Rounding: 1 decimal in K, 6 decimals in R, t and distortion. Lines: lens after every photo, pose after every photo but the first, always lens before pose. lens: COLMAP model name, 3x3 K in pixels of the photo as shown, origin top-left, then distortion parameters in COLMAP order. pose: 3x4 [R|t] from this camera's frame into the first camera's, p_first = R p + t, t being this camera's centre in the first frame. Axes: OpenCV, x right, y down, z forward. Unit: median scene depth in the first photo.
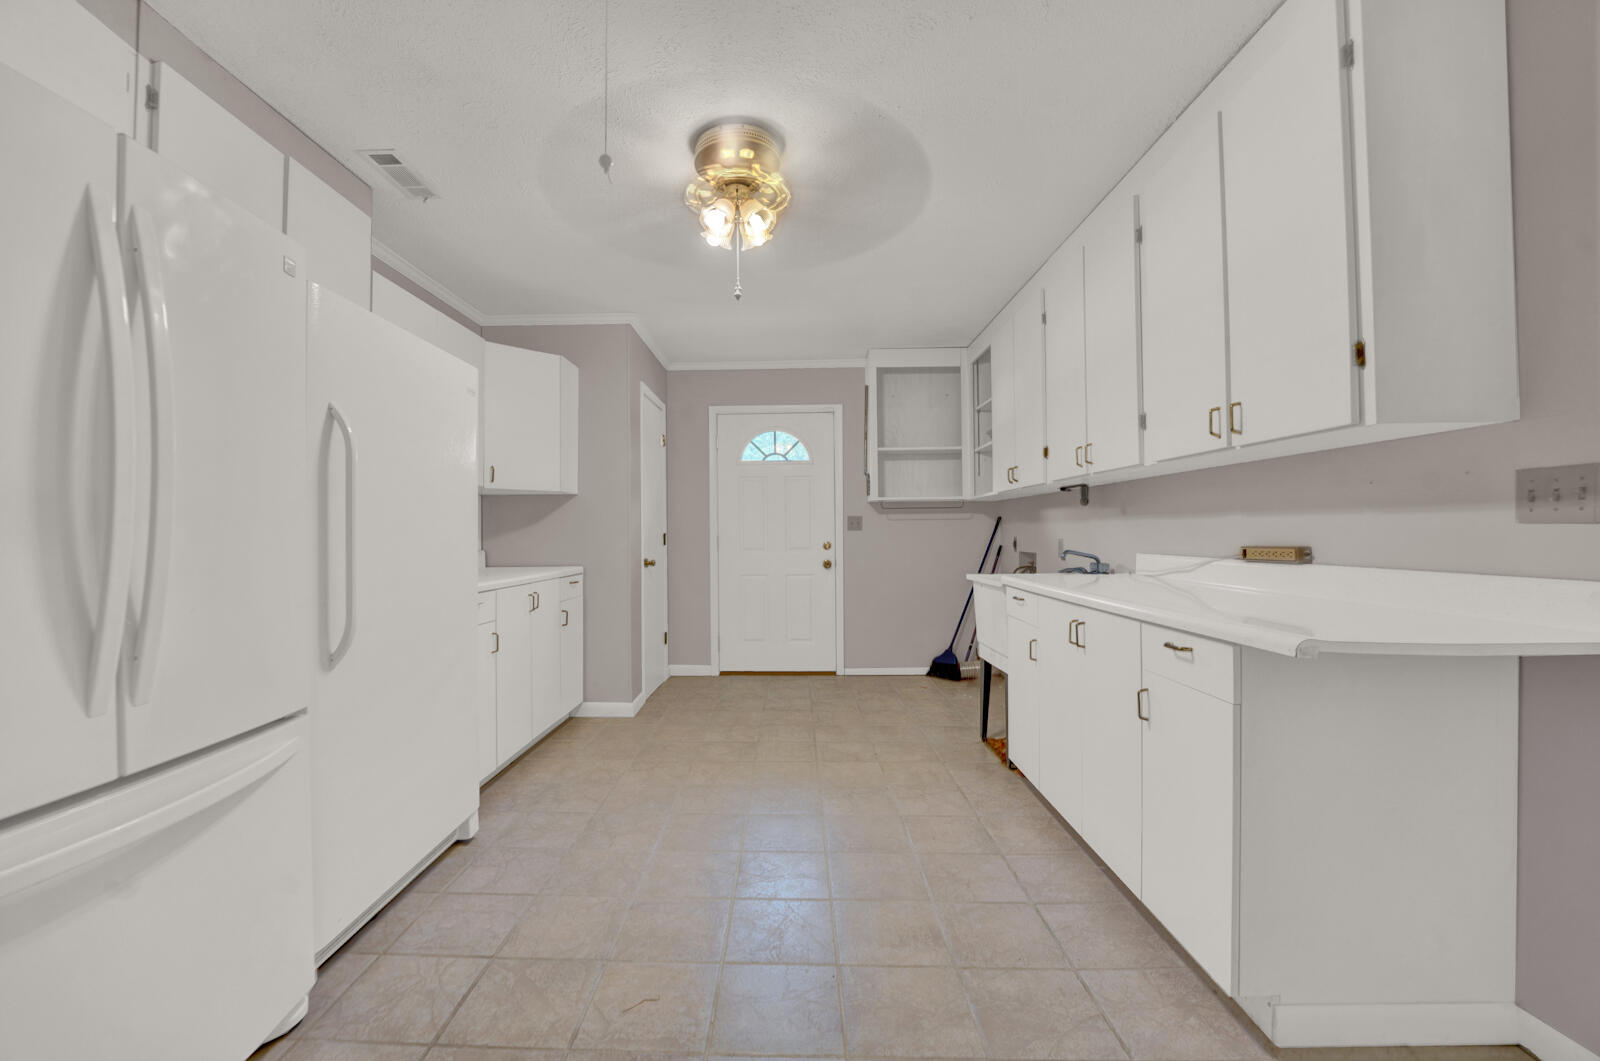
lens RADIAL K [[645.5, 0, 793.3], [0, 645.5, 524.9], [0, 0, 1]] dist [-0.003047, 0.000392]
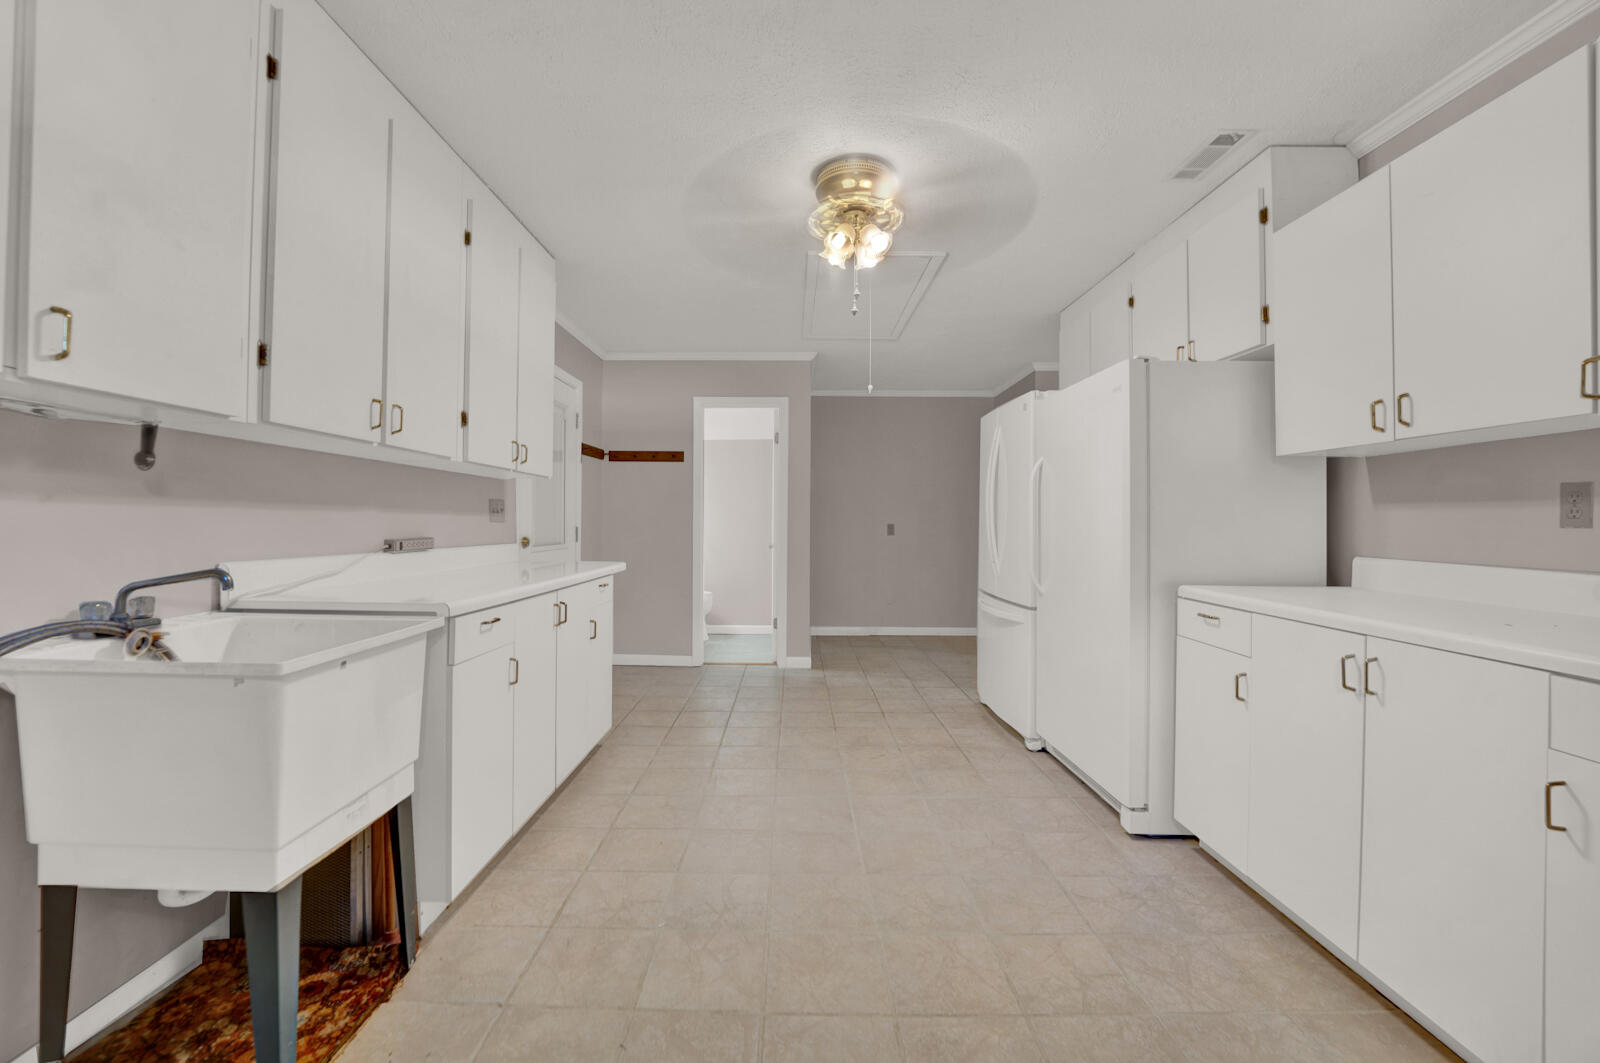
lens RADIAL K [[645.5, 0, 797.0], [0, 645.5, 521.4], [0, 0, 1]] dist [-0.003047, 0.000392]
pose [[-0.999976, 0.000928, -0.006907, 0.020087], [0.001028, 0.999894, -0.014557, 0.018036], [0.006893, -0.014564, -0.999870, 2.024961]]
